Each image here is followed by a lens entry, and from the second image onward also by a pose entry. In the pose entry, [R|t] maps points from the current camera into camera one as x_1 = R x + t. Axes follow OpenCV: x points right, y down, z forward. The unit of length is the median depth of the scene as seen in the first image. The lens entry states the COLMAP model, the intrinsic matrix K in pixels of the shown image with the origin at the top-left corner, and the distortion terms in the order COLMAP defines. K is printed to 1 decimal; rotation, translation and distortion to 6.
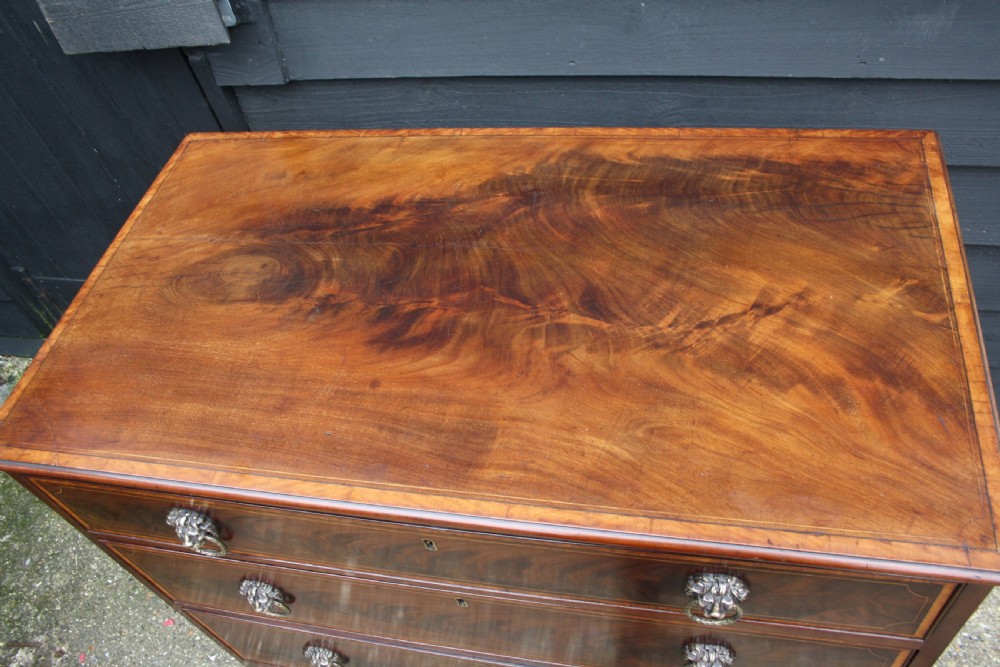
lens RADIAL K [[829.6, 0, 515.8], [0, 829.6, 329.5], [0, 0, 1]] dist [-0.147561, 0.117824]
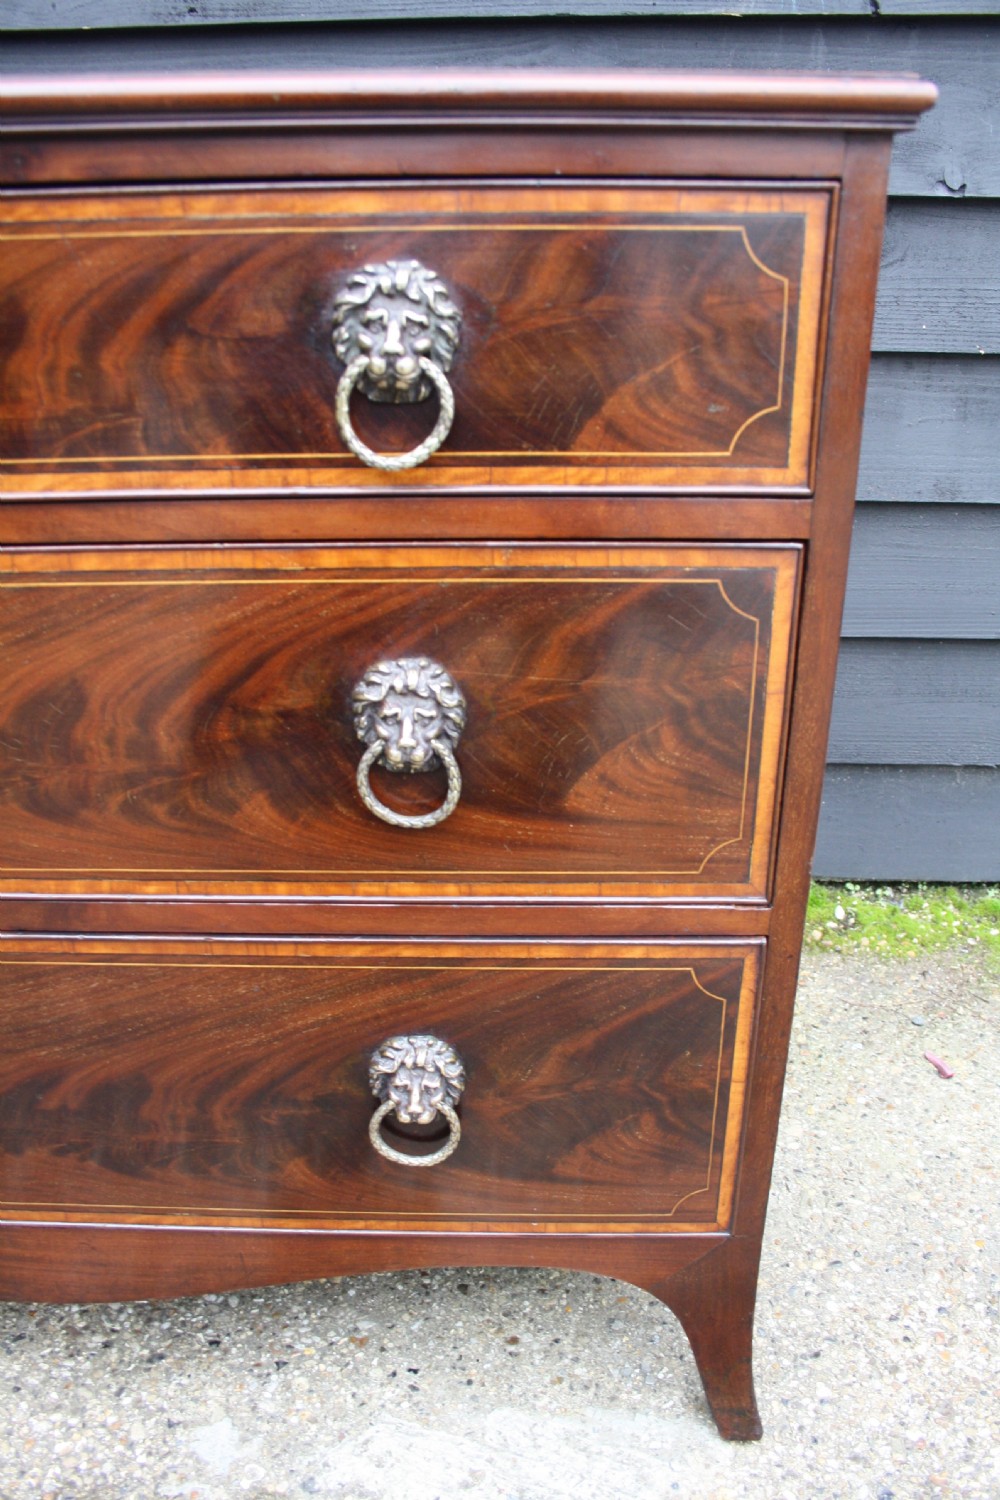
lens RADIAL K [[1244.4, 0, 515.4], [0, 1244.4, 765.0], [0, 0, 1]] dist [-0.147561, 0.117824]
pose [[0.971178, 0.053656, 0.232237, 0.133418], [0.050637, 0.905648, -0.420995, 0.742770], [-0.232914, 0.420621, 0.876829, 0.362360]]
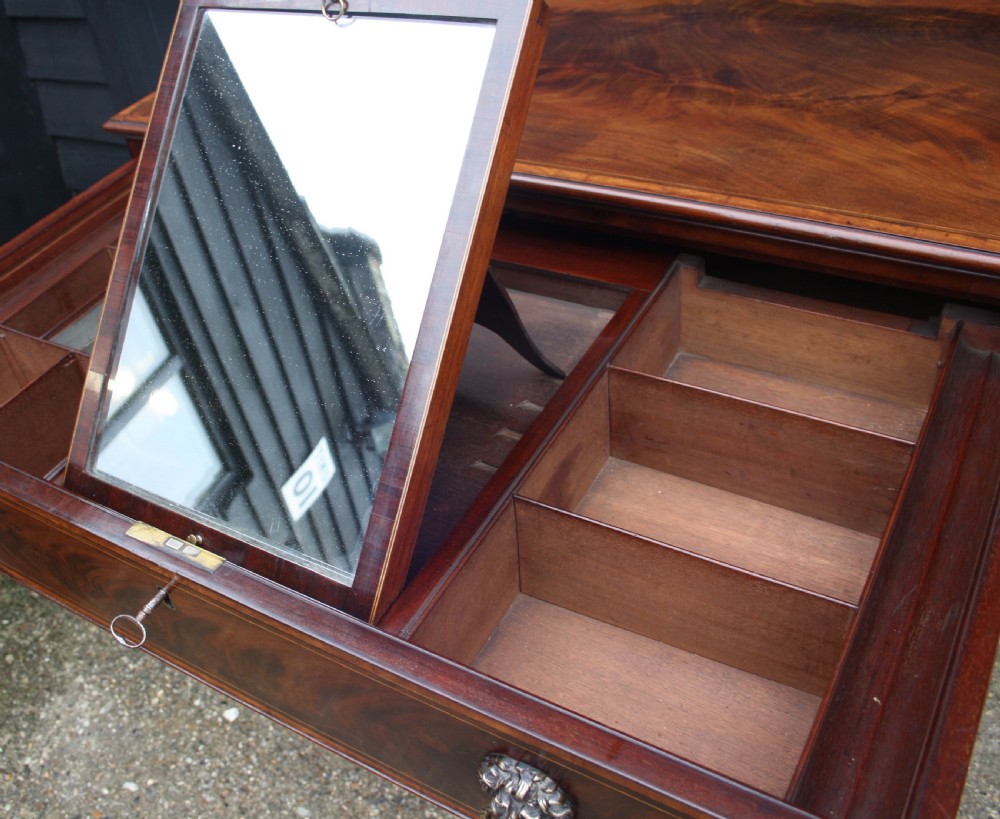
lens RADIAL K [[1011.9, 0, 400.4], [0, 1011.9, 403.9], [0, 0, 1]] dist [-0.151089, 0.132213]
pose [[0.928678, 0.242282, -0.280815, 0.148404], [-0.276650, 0.956804, -0.089390, 0.519848], [0.247027, 0.160702, 0.955590, -0.129073]]
